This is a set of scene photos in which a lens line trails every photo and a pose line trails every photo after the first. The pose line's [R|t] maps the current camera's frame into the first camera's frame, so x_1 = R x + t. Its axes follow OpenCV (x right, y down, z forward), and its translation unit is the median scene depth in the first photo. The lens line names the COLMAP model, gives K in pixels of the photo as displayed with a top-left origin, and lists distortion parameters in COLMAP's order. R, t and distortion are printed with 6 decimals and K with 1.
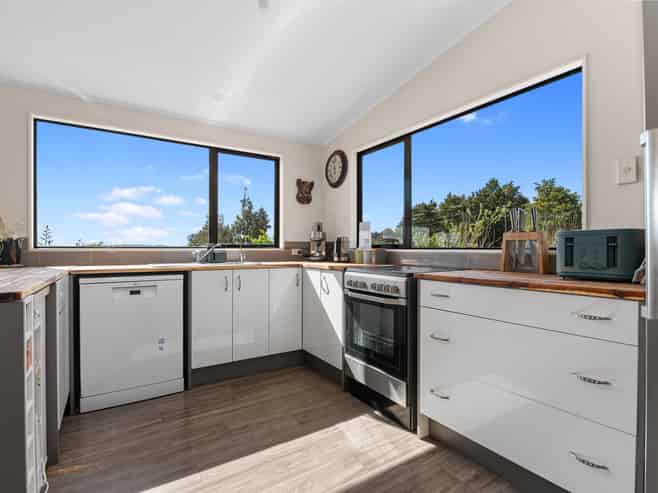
lens RADIAL K [[333.4, 0, 329.0], [0, 333.4, 246.5], [0, 0, 1]] dist [-0.001765, 0.000167]
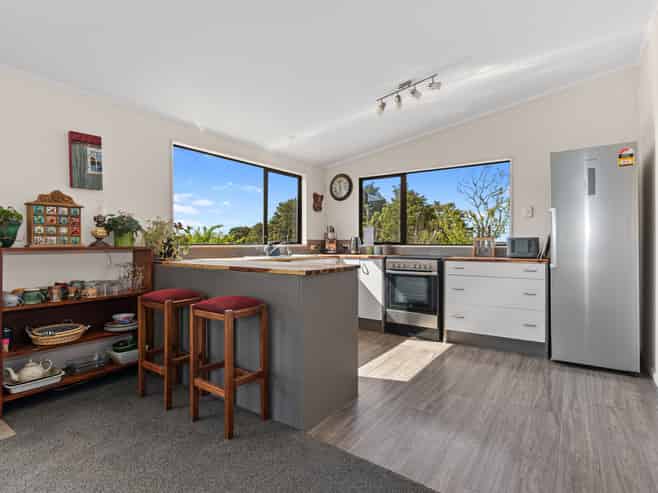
lens RADIAL K [[346.0, 0, 329.0], [0, 346.0, 246.5], [0, 0, 1]] dist [-0.000878, -0.000188]
pose [[0.926566, -0.004813, 0.376102, -0.635384], [-0.000795, 0.999891, 0.014754, -0.008928], [-0.376132, -0.013969, 0.926461, -0.352089]]
